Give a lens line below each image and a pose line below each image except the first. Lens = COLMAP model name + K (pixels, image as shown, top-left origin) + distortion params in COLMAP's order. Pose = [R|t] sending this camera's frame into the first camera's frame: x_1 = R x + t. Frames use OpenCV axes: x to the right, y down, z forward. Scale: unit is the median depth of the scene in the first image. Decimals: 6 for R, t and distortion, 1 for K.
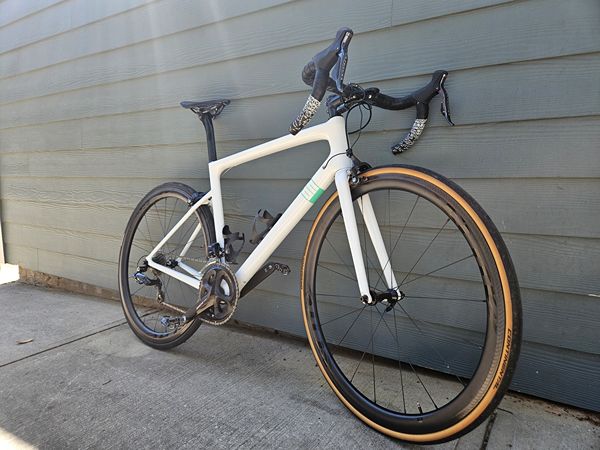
lens RADIAL K [[402.8, 0, 296.4], [0, 402.8, 232.7], [0, 0, 1]] dist [0.037593, -0.001687]
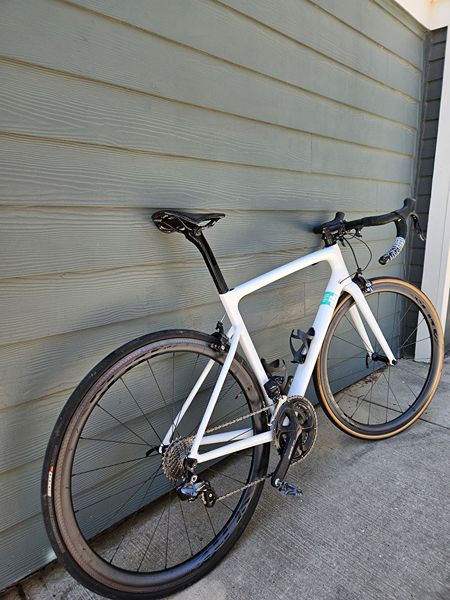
lens RADIAL K [[402.1, 0, 227.9], [0, 402.1, 298.1], [0, 0, 1]] dist [0.082195, -0.063760]
pose [[0.217639, -0.192475, 0.956863, -1.070588], [0.144191, 0.975946, 0.163517, -0.321894], [-0.965320, 0.102383, 0.240157, 0.884586]]
